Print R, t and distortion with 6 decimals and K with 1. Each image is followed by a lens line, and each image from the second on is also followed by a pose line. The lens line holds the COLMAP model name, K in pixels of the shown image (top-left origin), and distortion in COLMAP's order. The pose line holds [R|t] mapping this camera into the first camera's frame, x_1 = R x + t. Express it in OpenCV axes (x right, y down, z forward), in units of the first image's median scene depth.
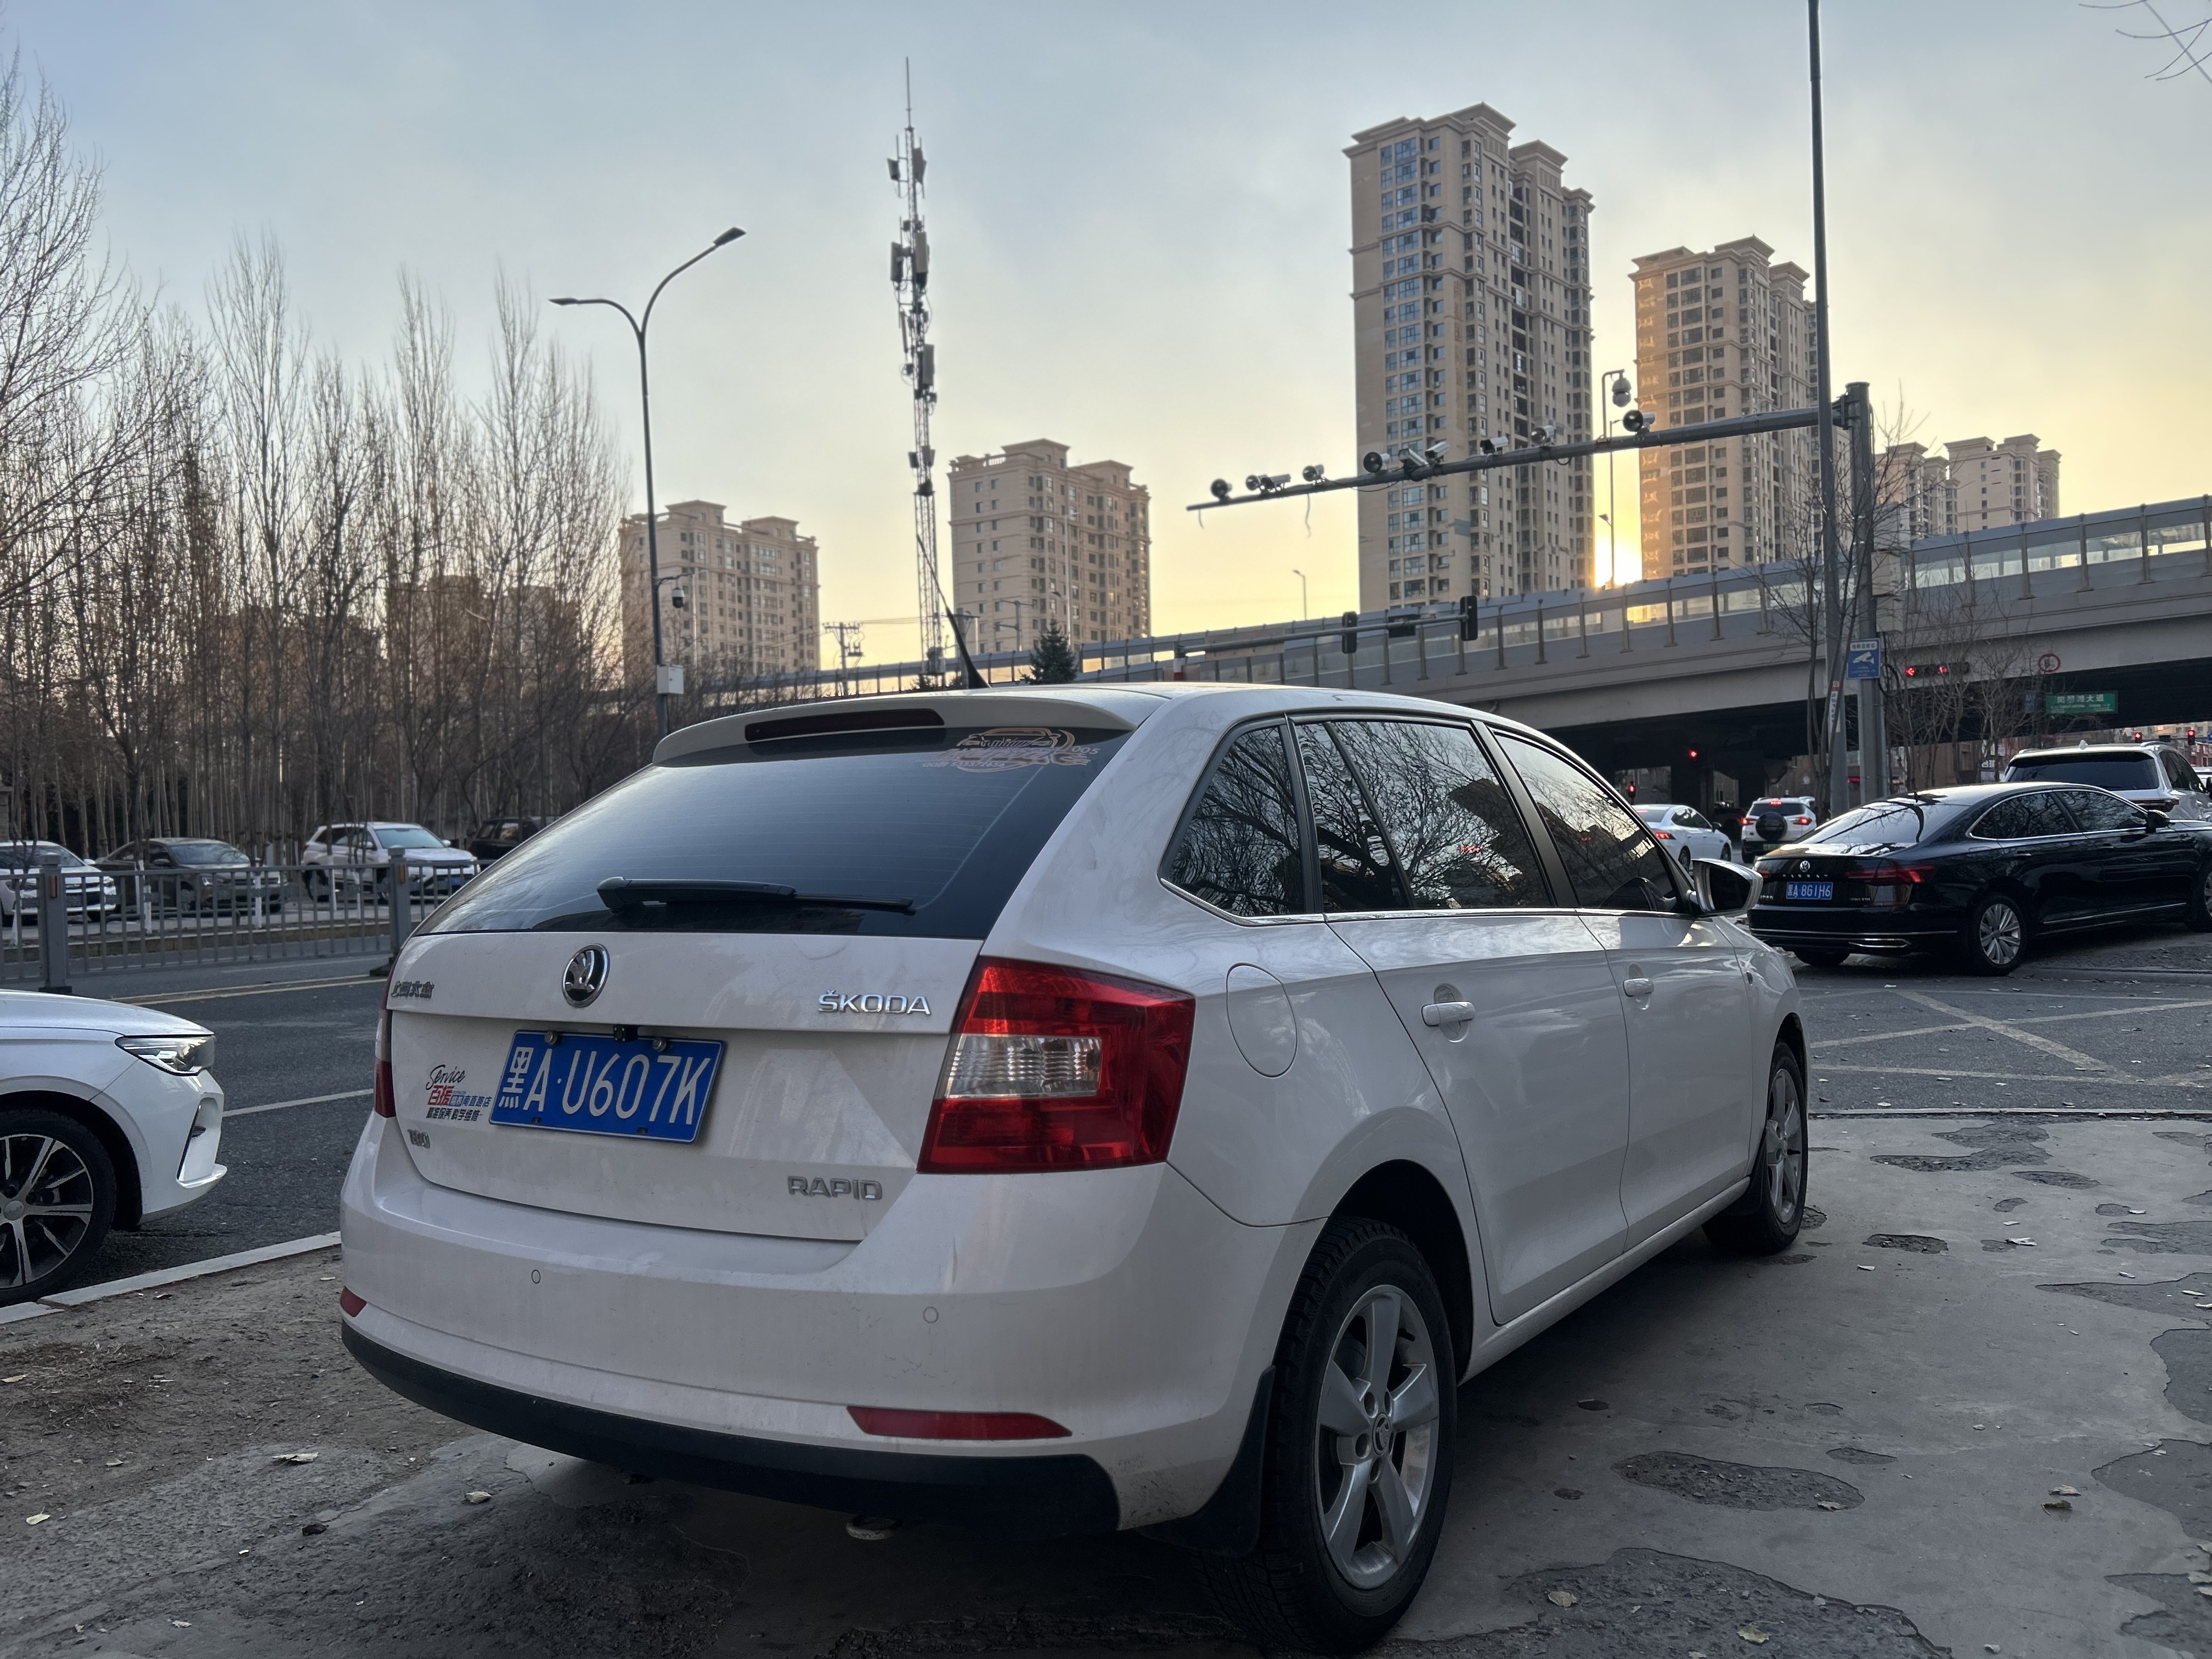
lens RADIAL K [[1654.6, 0, 1101.1], [0, 1654.6, 828.9], [0, 0, 1]] dist [0.051051, -0.054744]
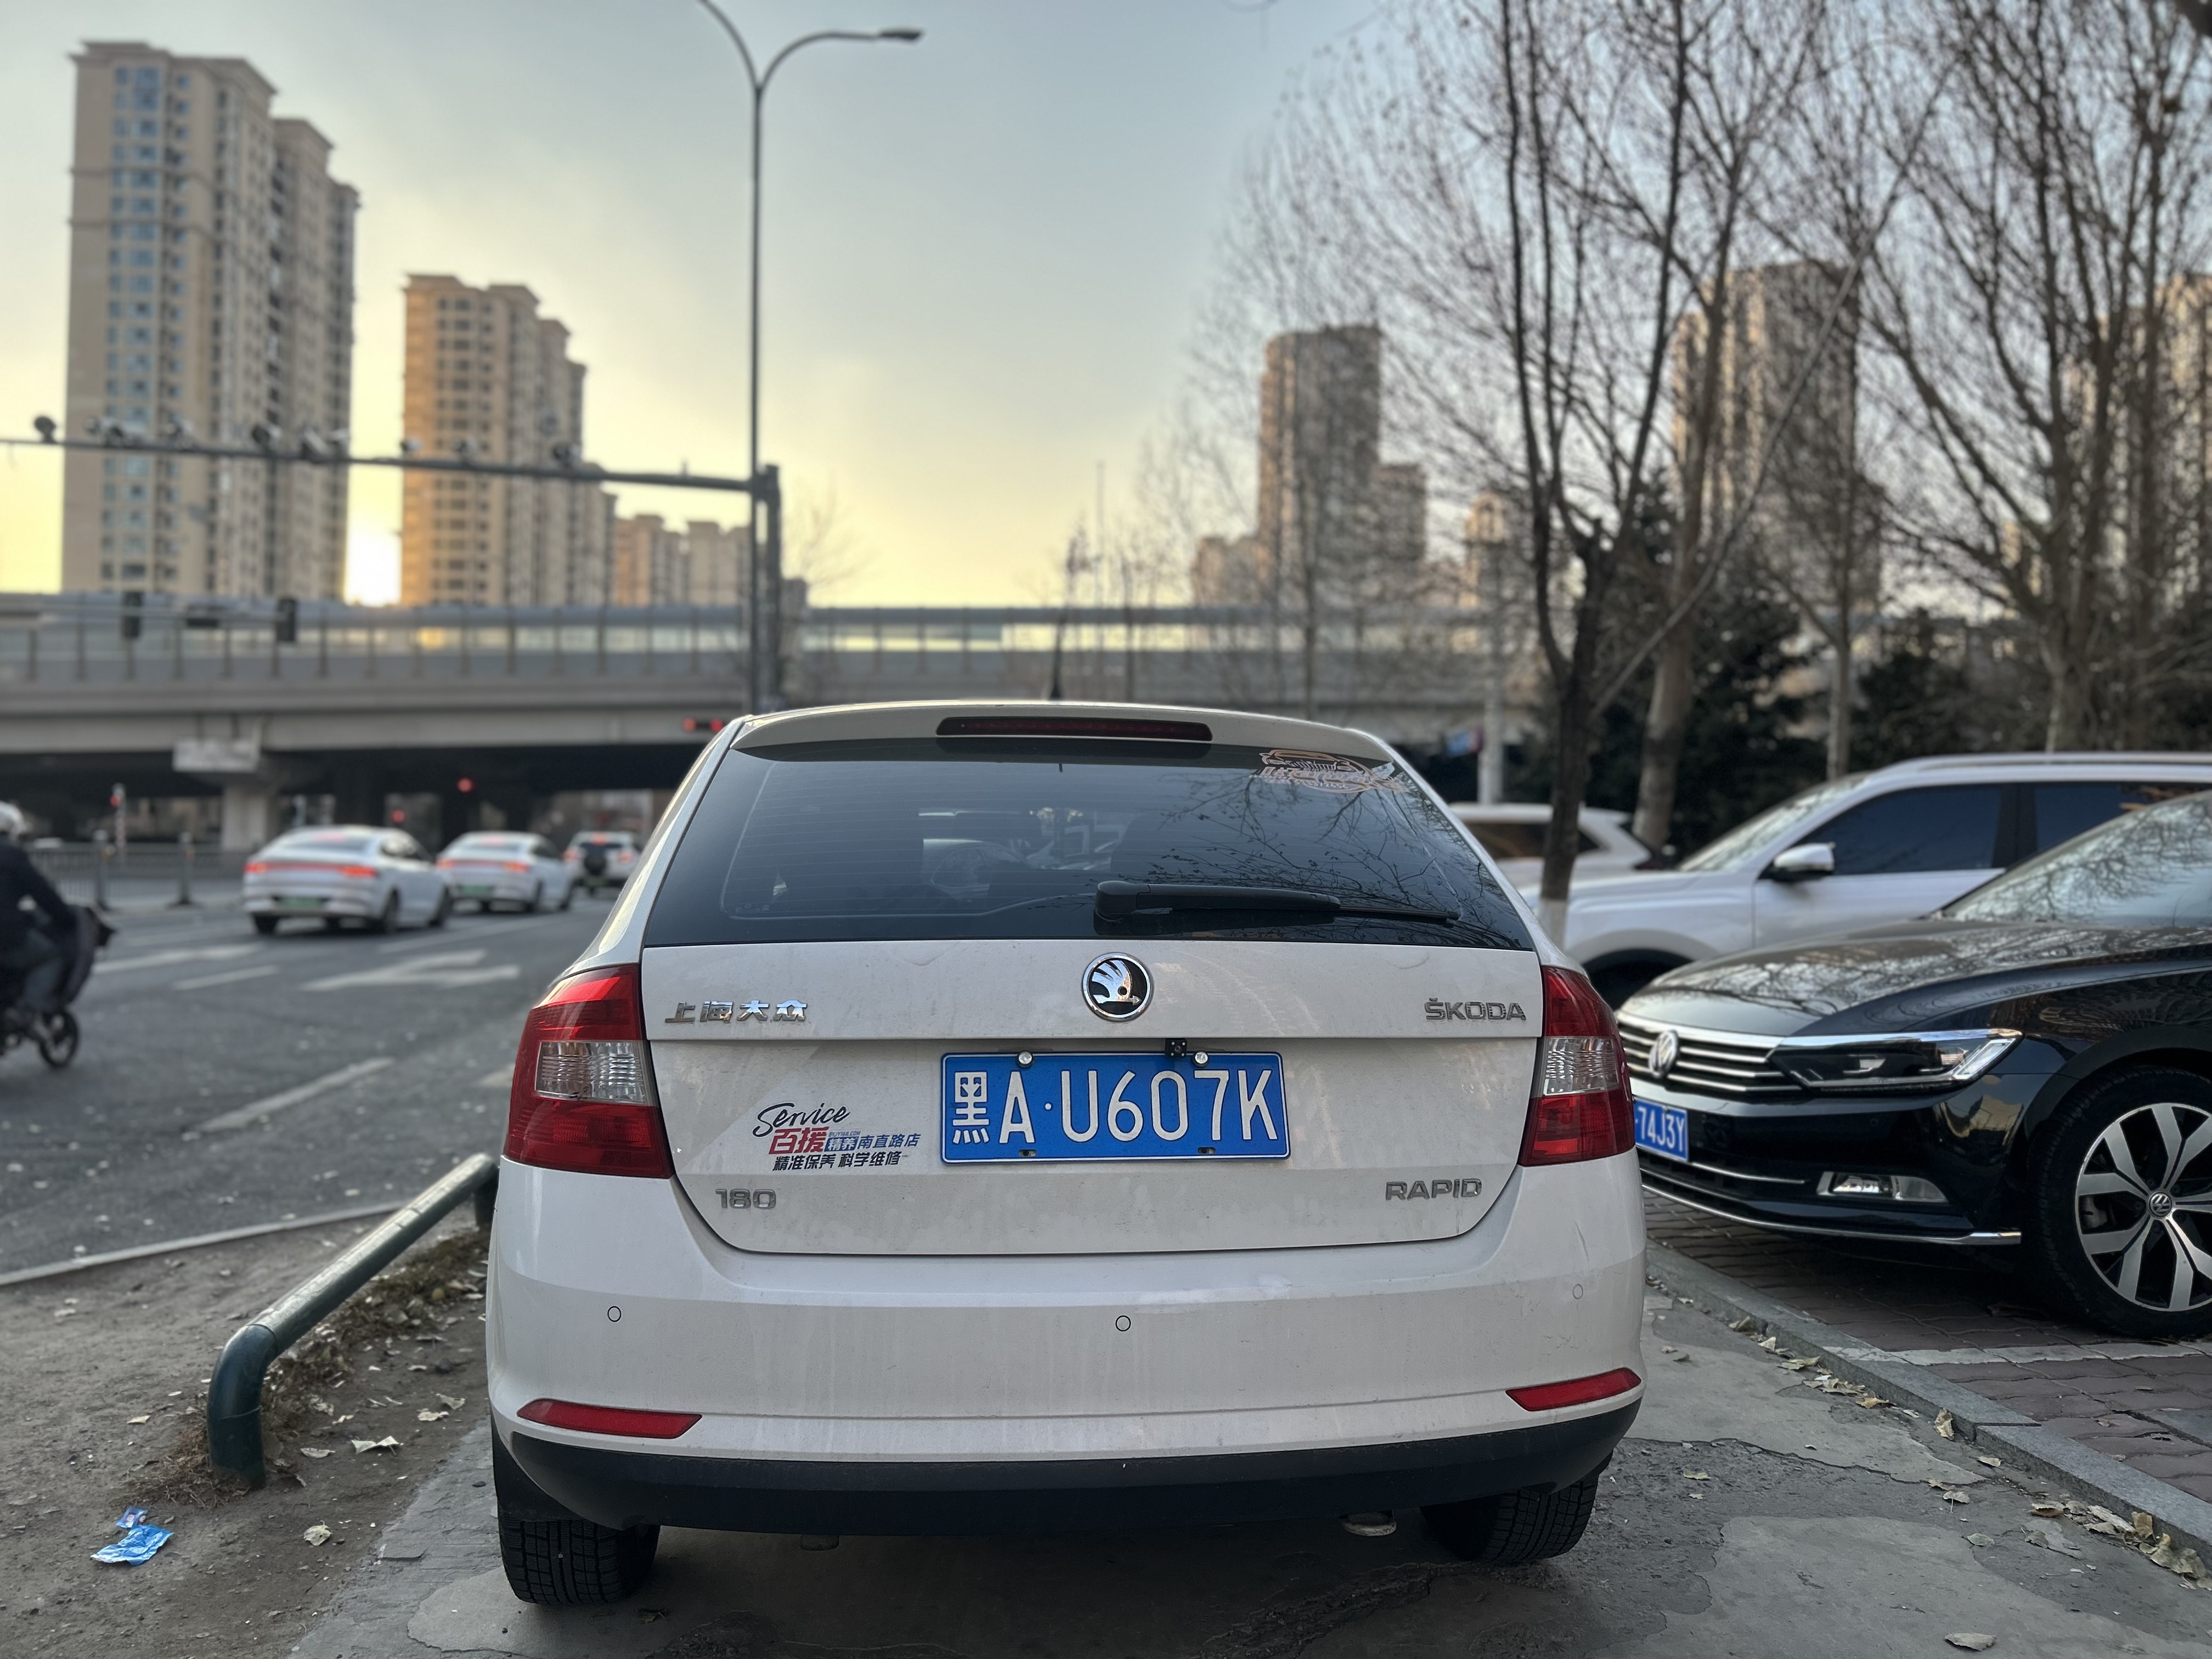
lens RADIAL K [[1654.6, 0, 1101.8], [0, 1654.6, 828.4], [0, 0, 1]] dist [0.051051, -0.054744]
pose [[0.750258, 0.054498, 0.658895, -0.875380], [-0.041342, 0.998514, -0.035514, 0.032523], [-0.659851, -0.000596, 0.751396, 0.310891]]
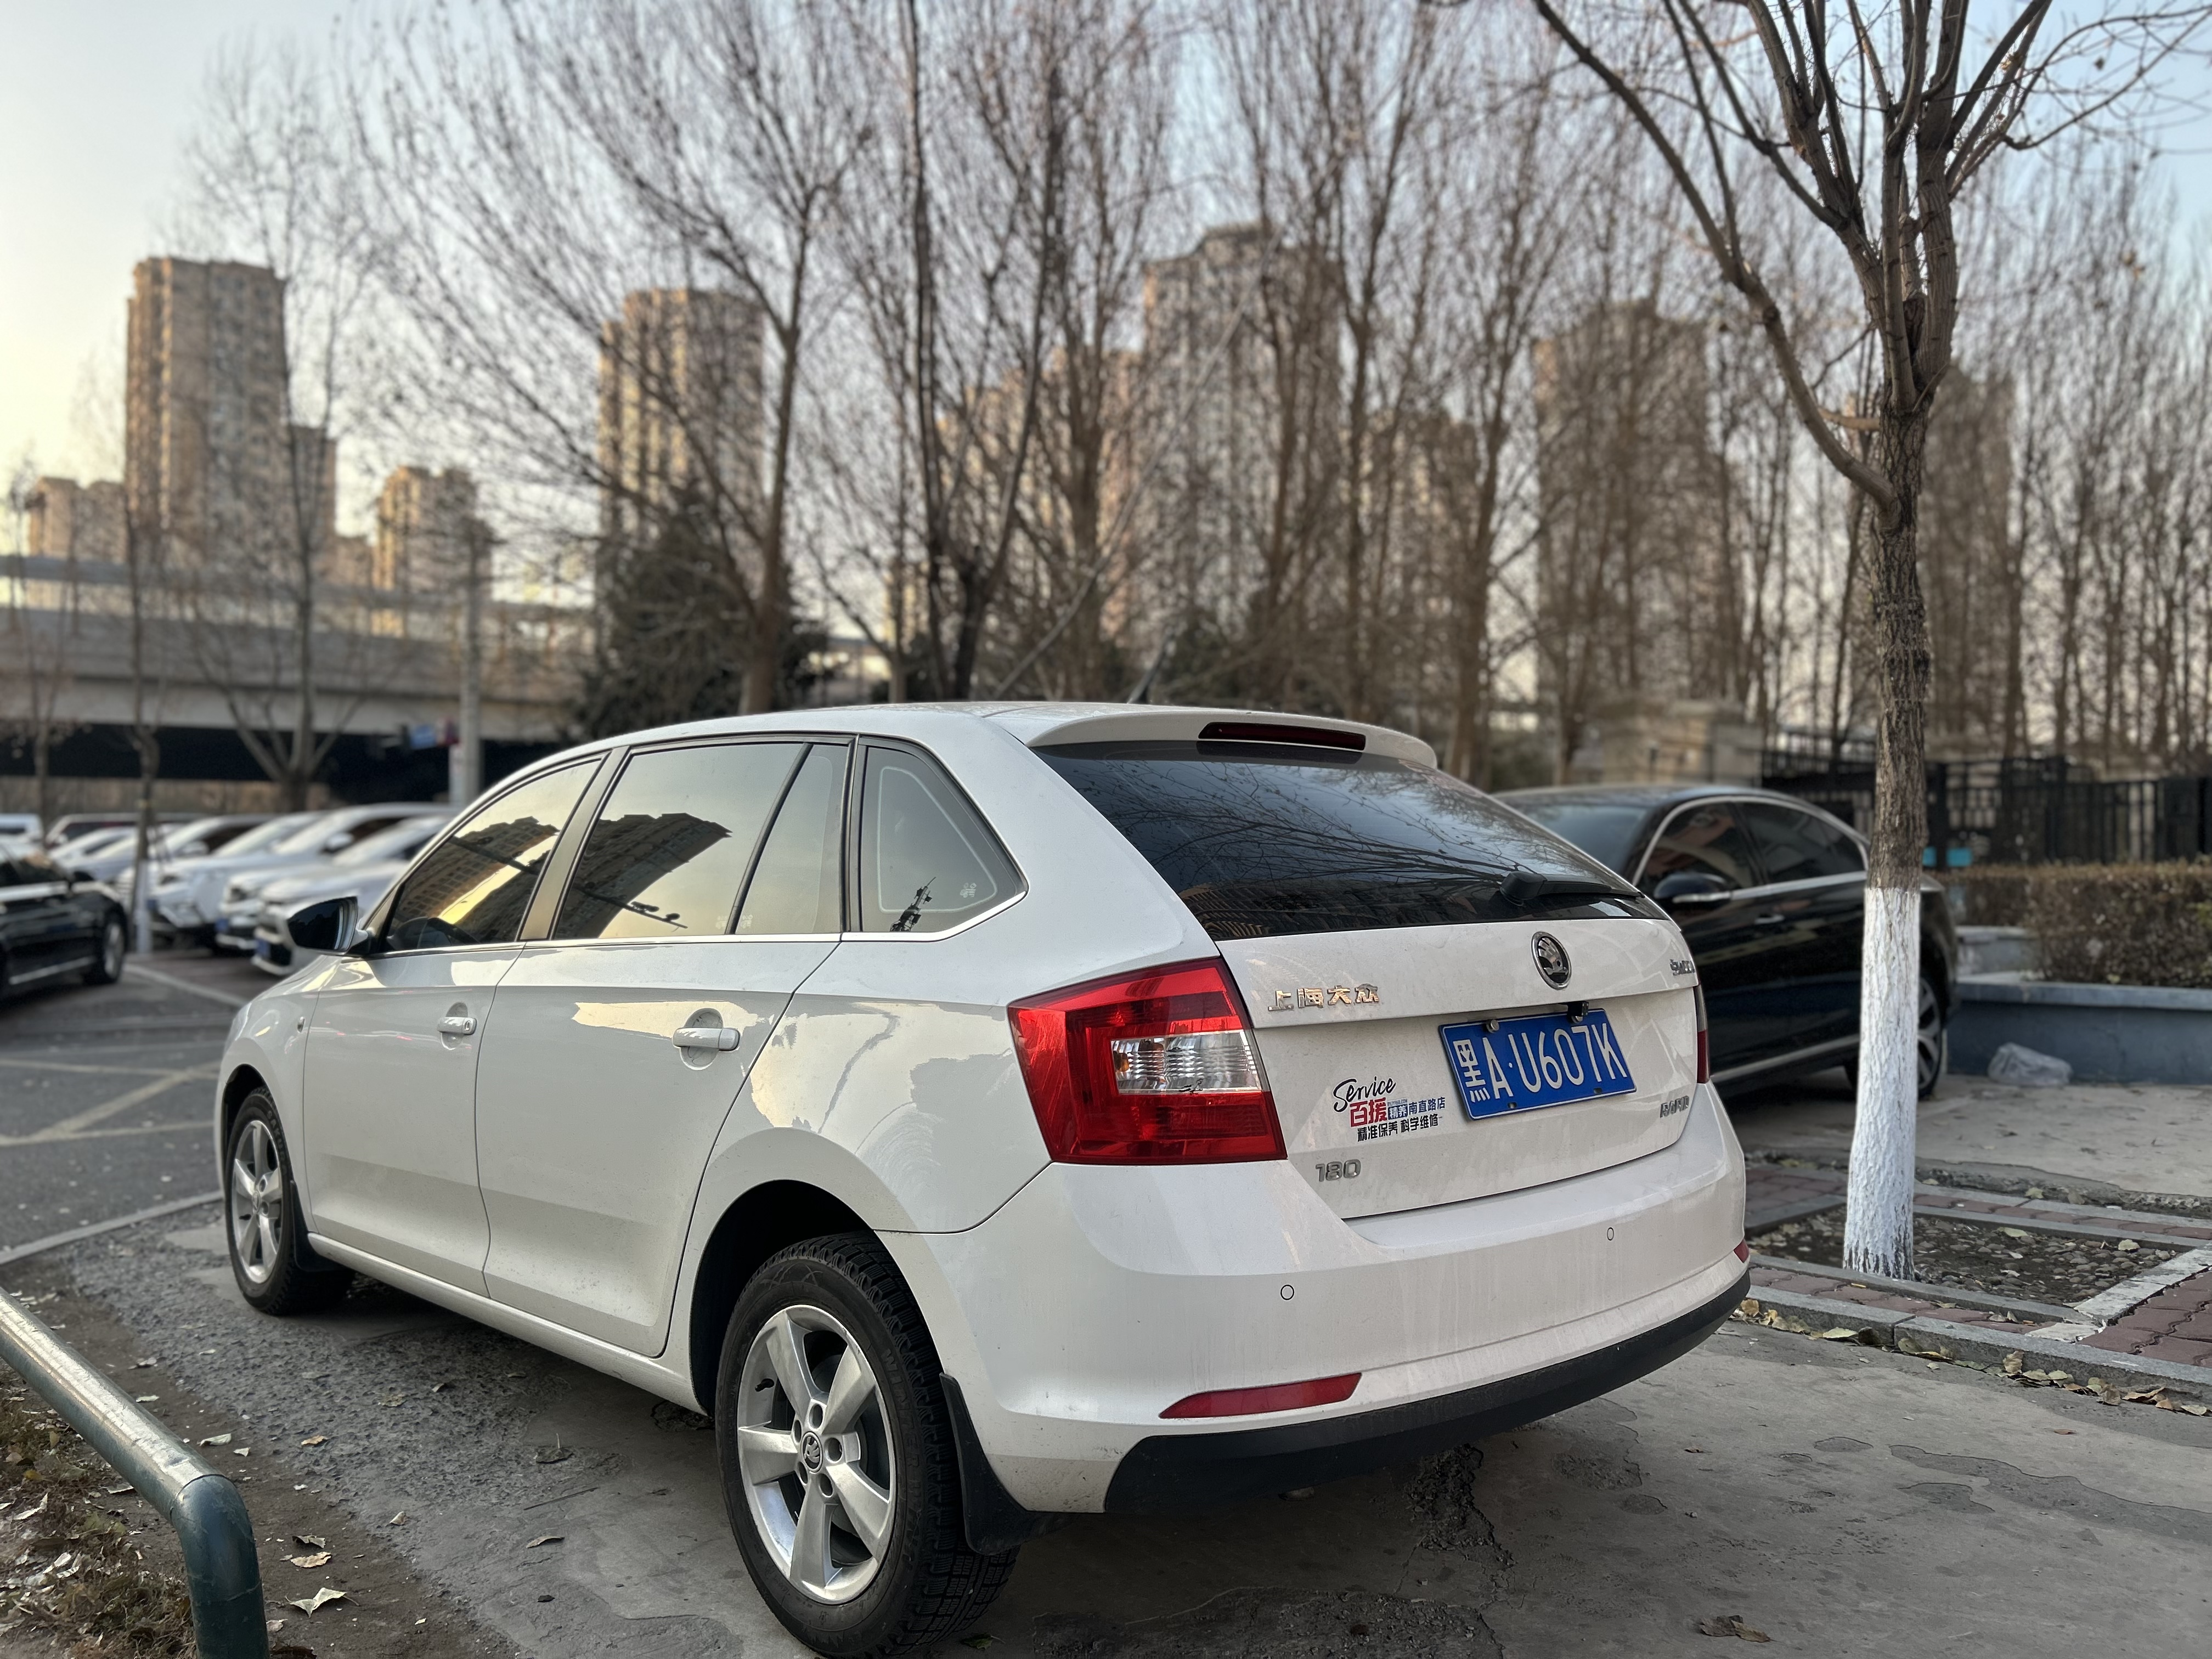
lens RADIAL K [[1654.6, 0, 1108.3], [0, 1654.6, 828.6], [0, 0, 1]] dist [0.051051, -0.054744]
pose [[0.210533, 0.057542, 0.975892, -1.368873], [-0.017823, 0.998326, -0.055020, 0.064139], [-0.977424, -0.005810, 0.211206, 1.005616]]
